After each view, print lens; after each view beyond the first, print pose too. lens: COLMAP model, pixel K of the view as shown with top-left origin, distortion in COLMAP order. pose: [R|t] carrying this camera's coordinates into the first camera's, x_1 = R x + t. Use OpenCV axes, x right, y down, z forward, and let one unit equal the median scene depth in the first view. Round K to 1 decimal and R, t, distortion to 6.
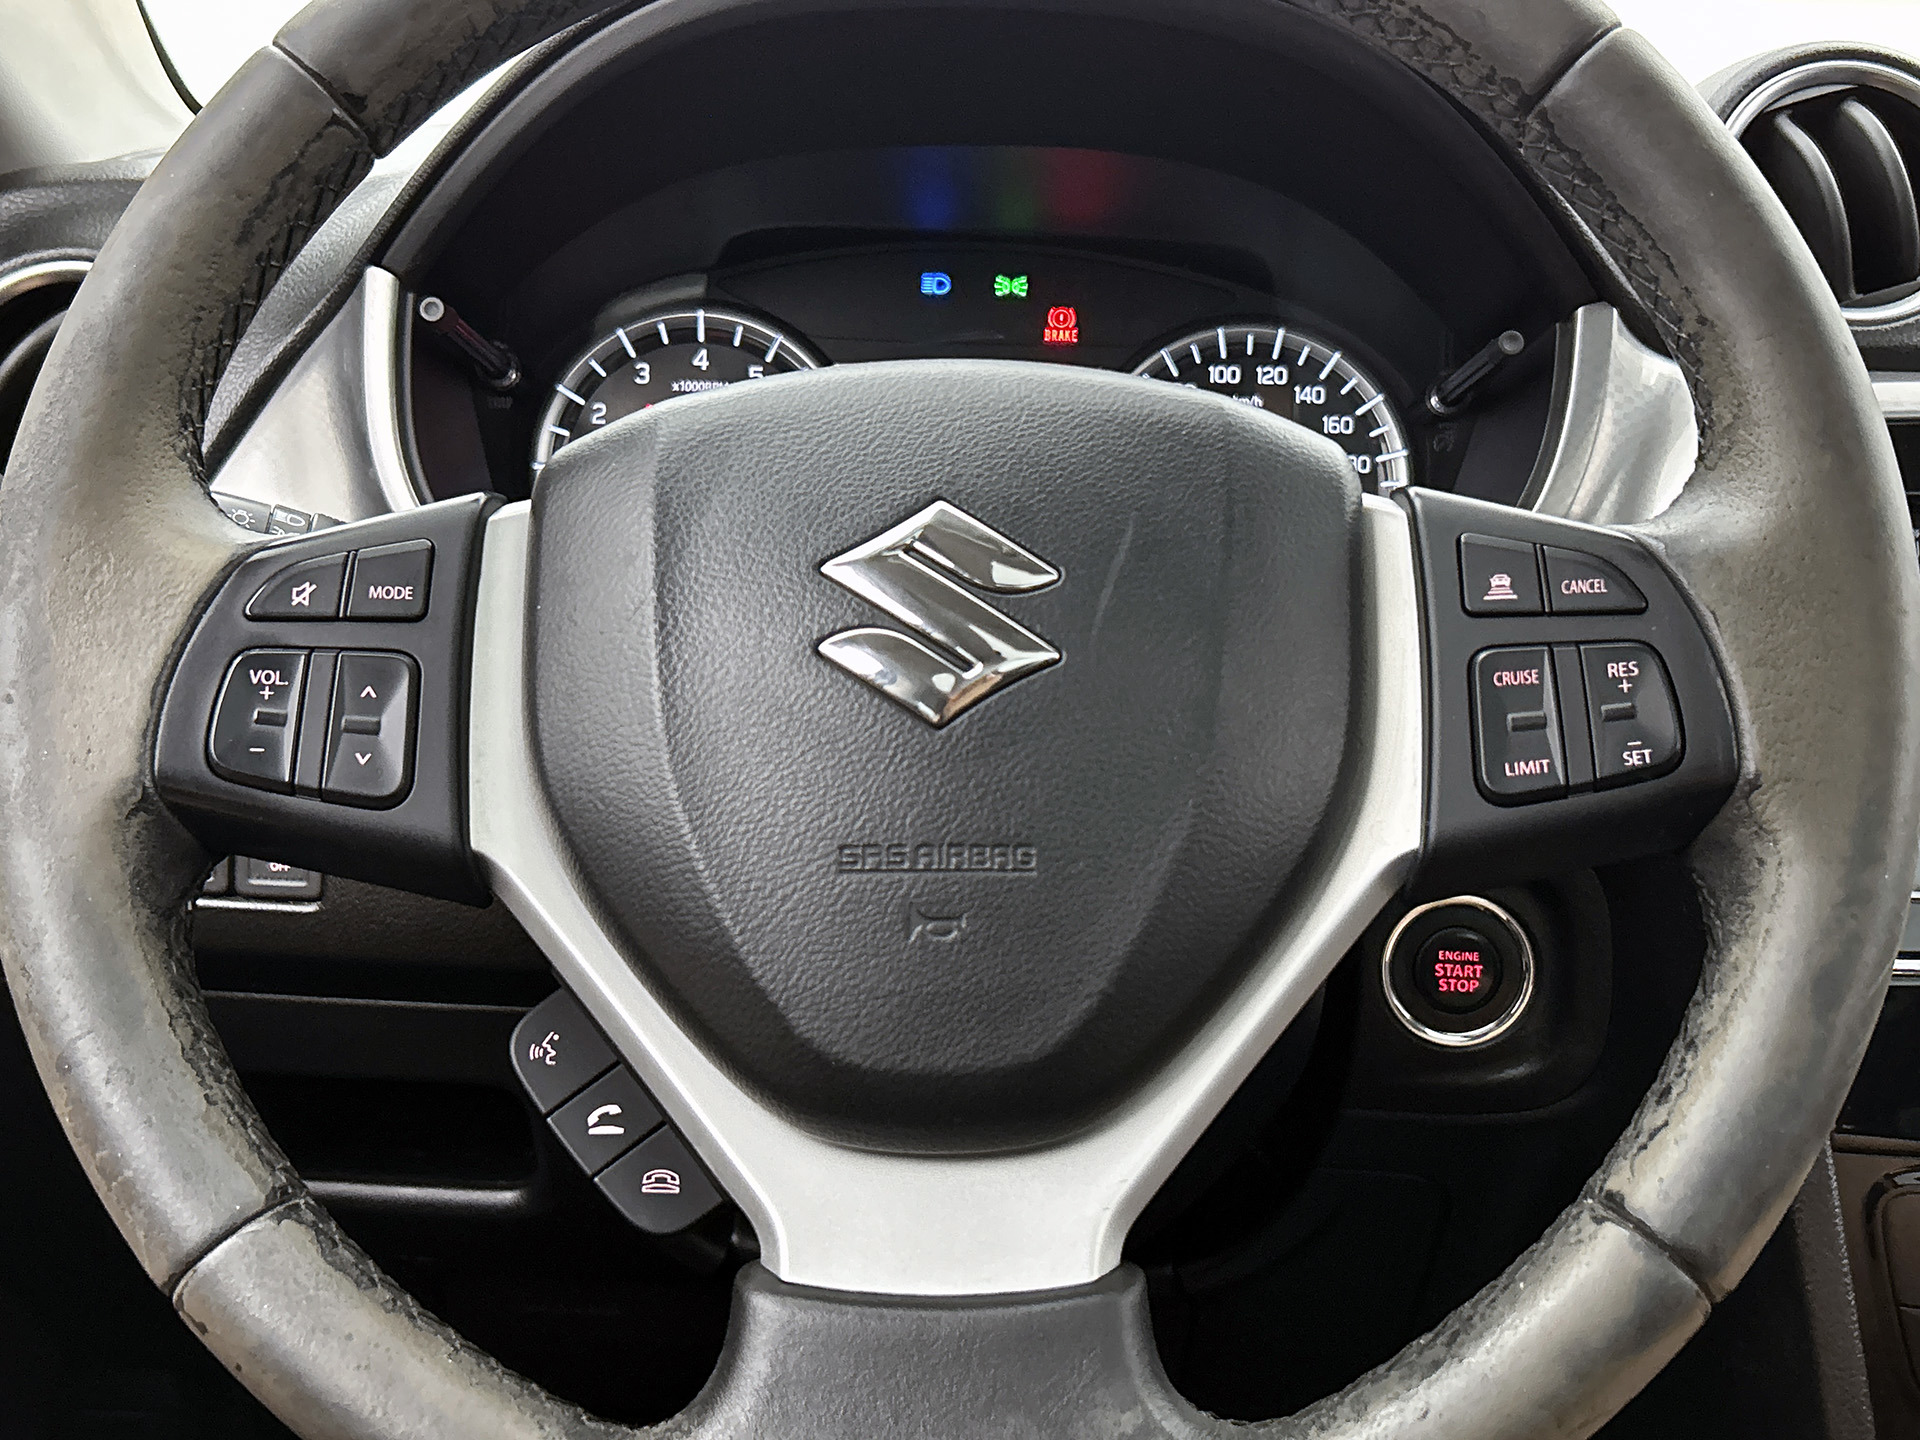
lens RADIAL K [[2129.7, 0, 901.2], [0, 2129.7, 695.5], [0, 0, 1]] dist [0.017173, 0.000000]
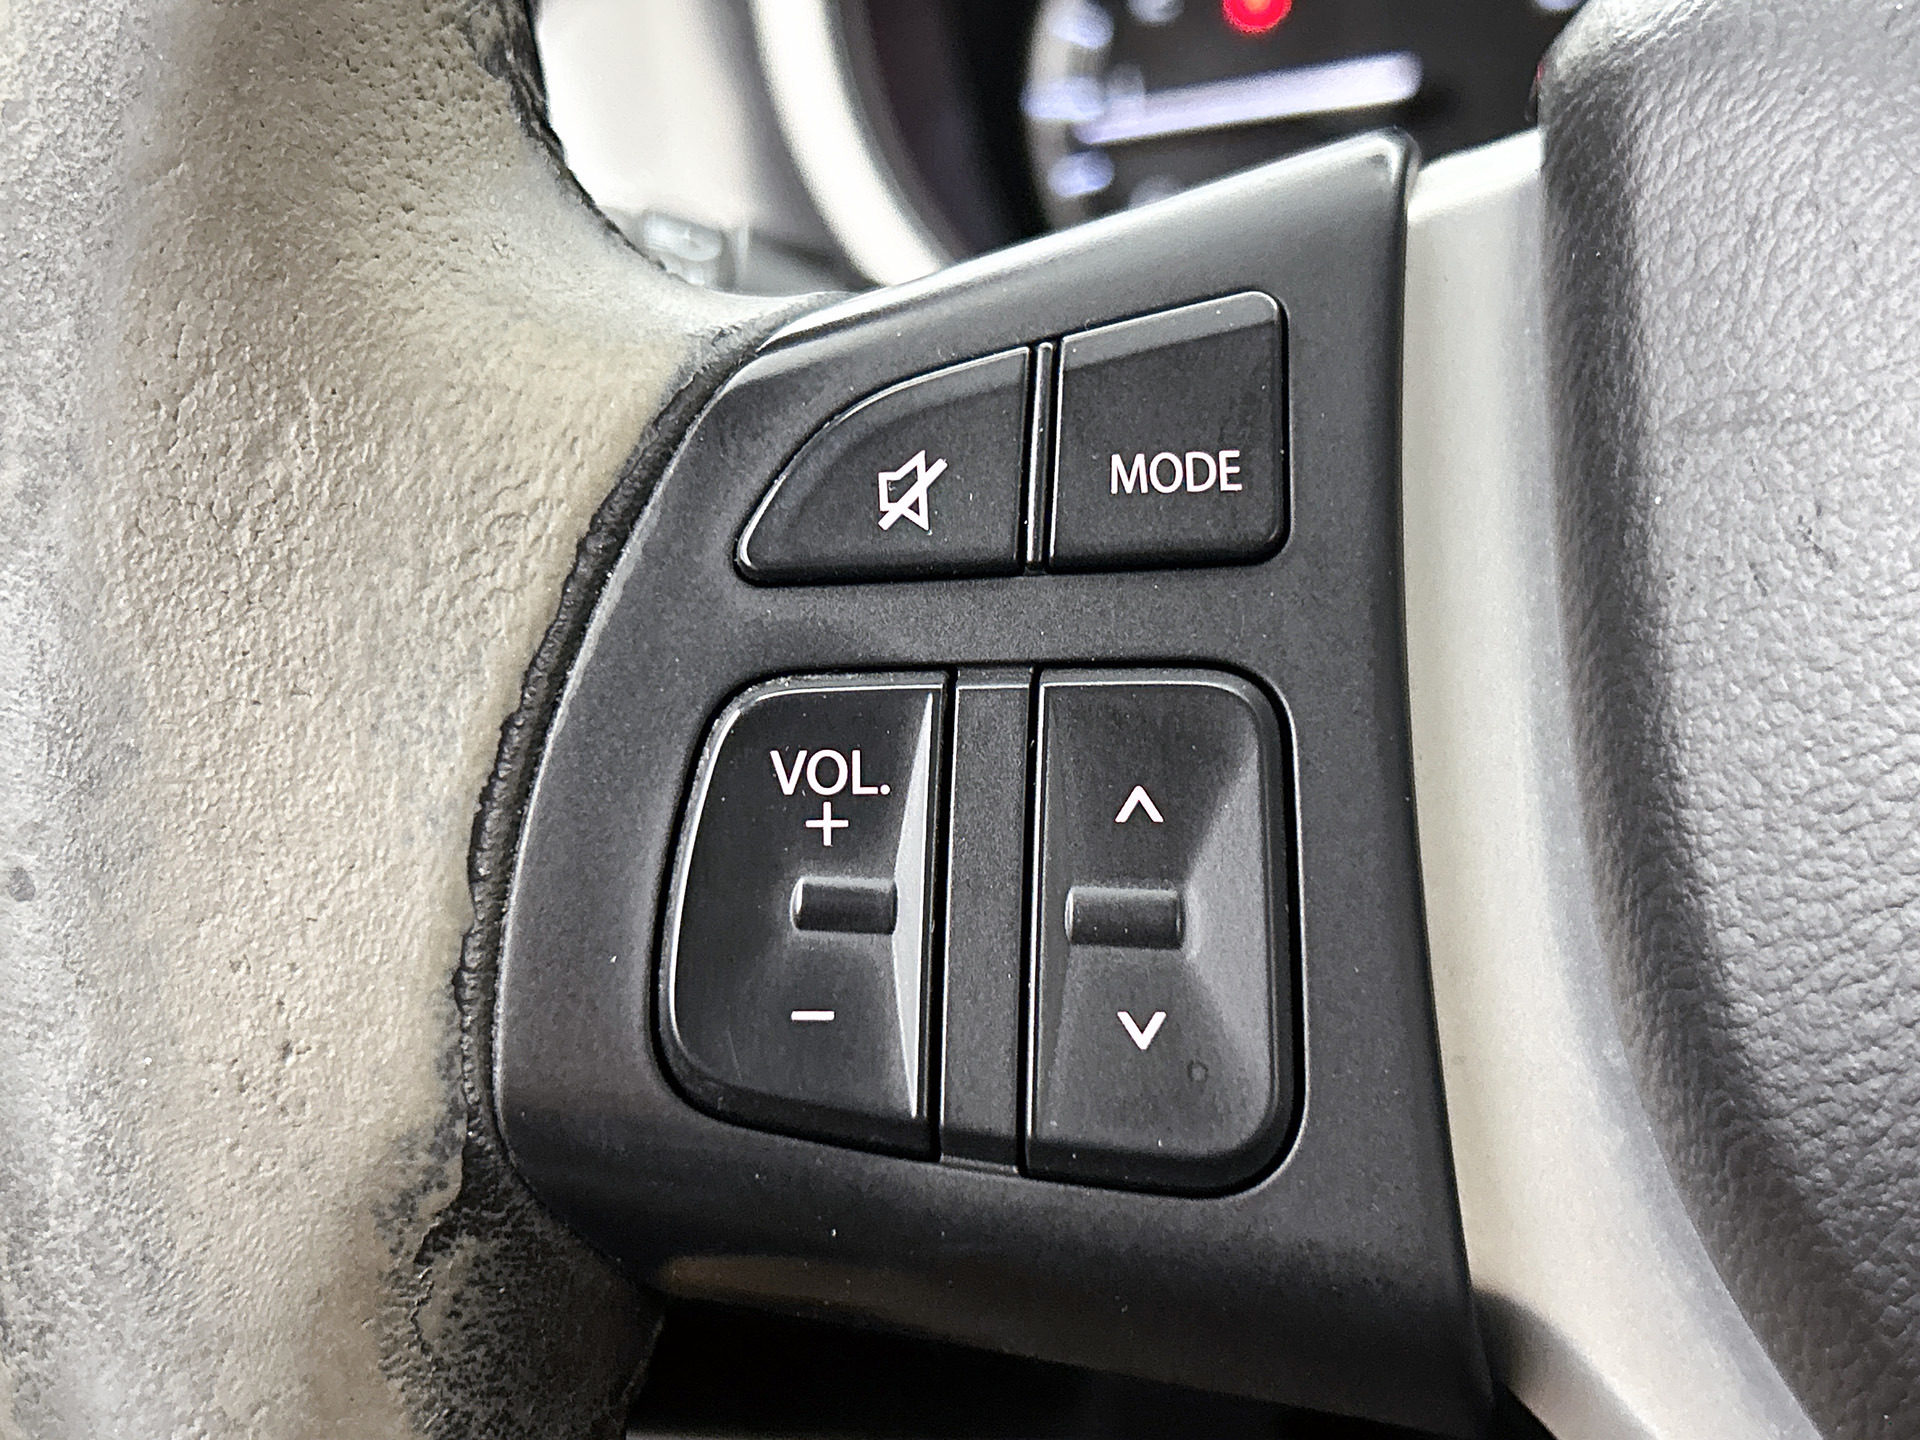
lens RADIAL K [[2470.0, 0, 956.9], [0, 2470.0, 721.3], [0, 0, 1]] dist [0.034533, 0.000000]
pose [[0.995738, -0.021797, -0.089613, -0.245076], [0.033739, 0.990407, 0.133998, -0.063314], [0.085832, -0.136450, 0.986922, 0.646439]]
